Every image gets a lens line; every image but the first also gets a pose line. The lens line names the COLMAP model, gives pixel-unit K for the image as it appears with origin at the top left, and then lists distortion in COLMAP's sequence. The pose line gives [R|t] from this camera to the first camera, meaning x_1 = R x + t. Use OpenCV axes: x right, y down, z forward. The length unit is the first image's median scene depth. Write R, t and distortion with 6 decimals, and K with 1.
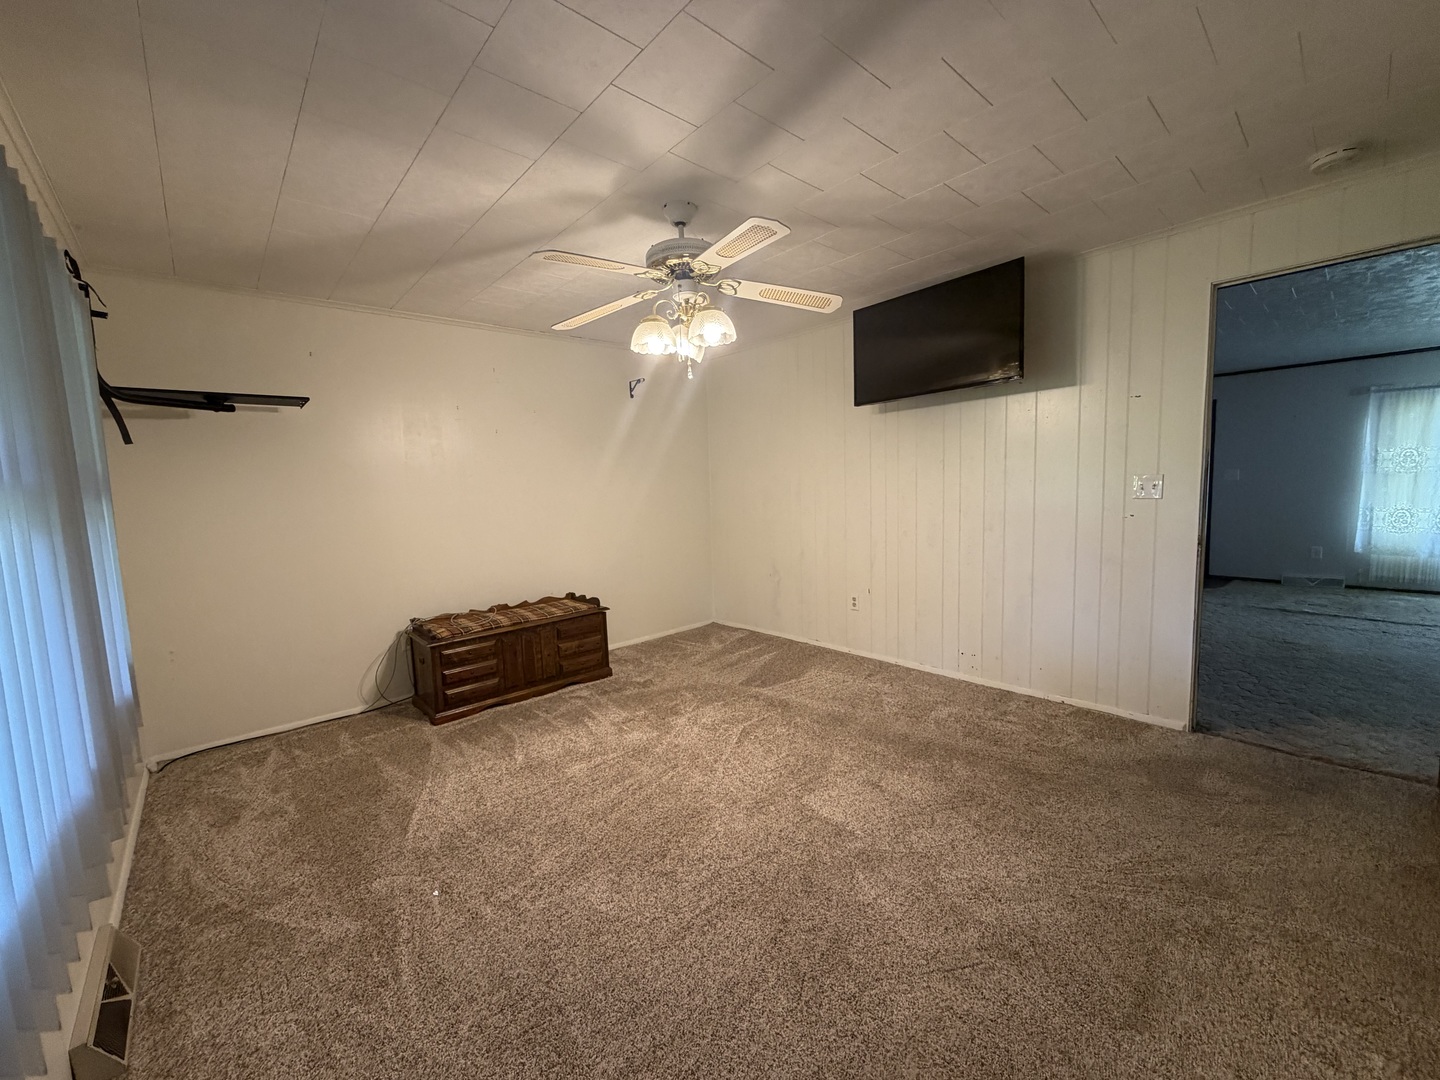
lens RADIAL K [[579.9, 0, 717.6], [0, 579.9, 546.3], [0, 0, 1]] dist [-0.000563, -0.000014]
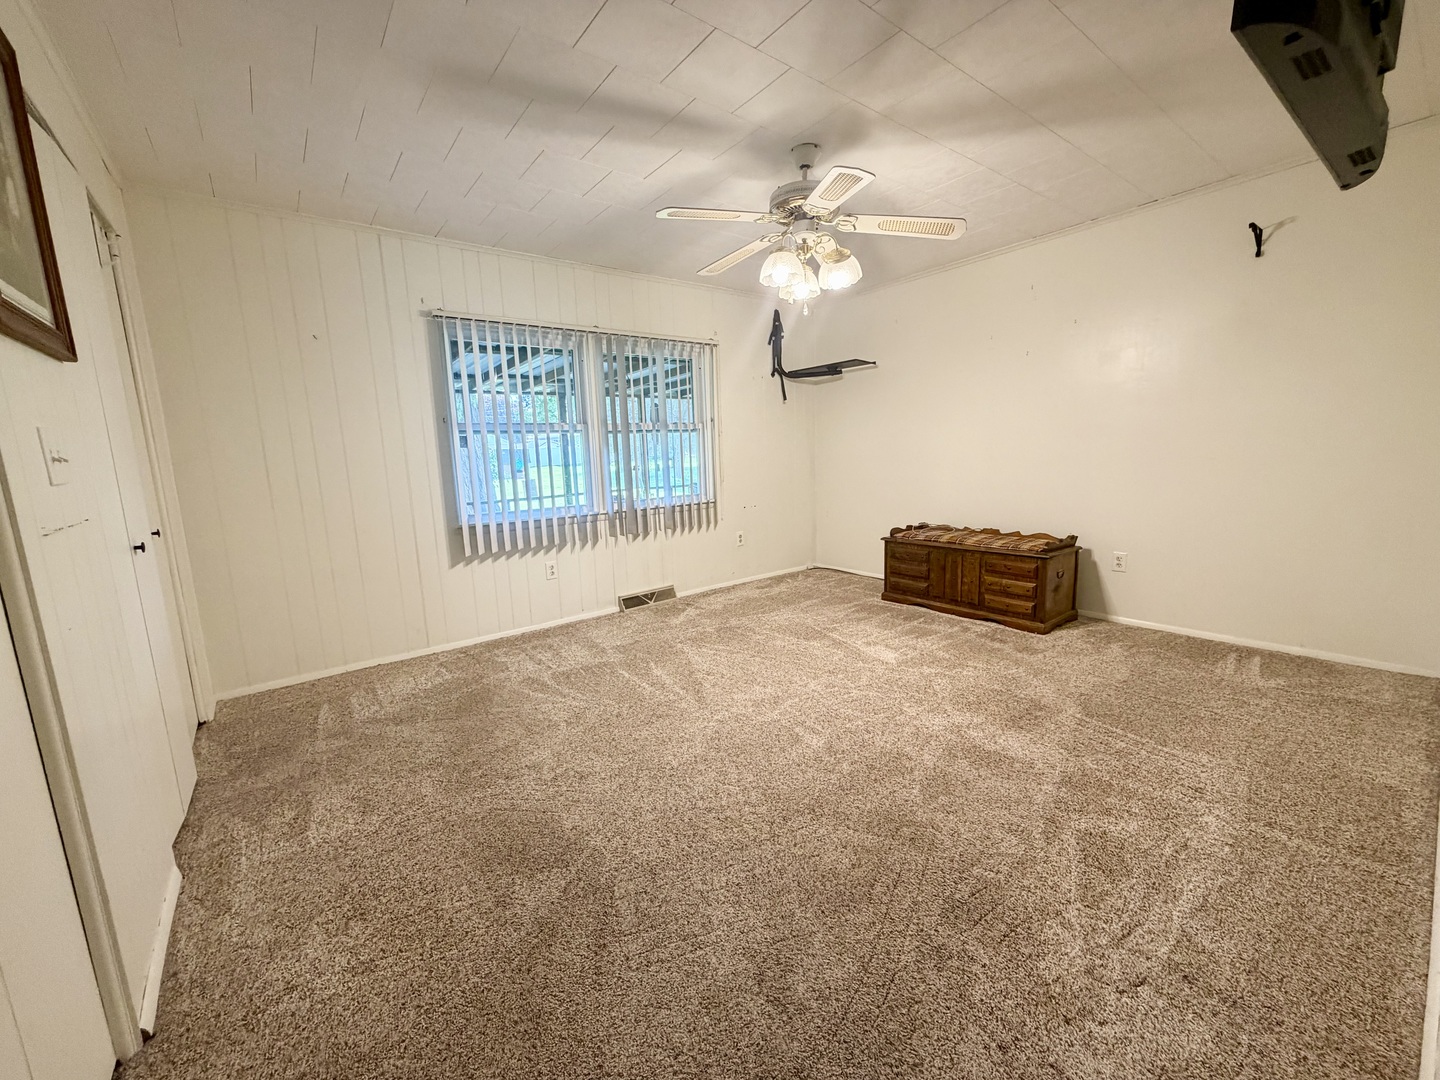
lens RADIAL K [[579.9, 0, 717.6], [0, 579.9, 546.3], [0, 0, 1]] dist [-0.000563, -0.000014]
pose [[-0.074560, 0.202064, -0.976530, 0.760212], [-0.069020, 0.975862, 0.207196, -0.055528], [0.994825, 0.082848, -0.058813, 0.644315]]
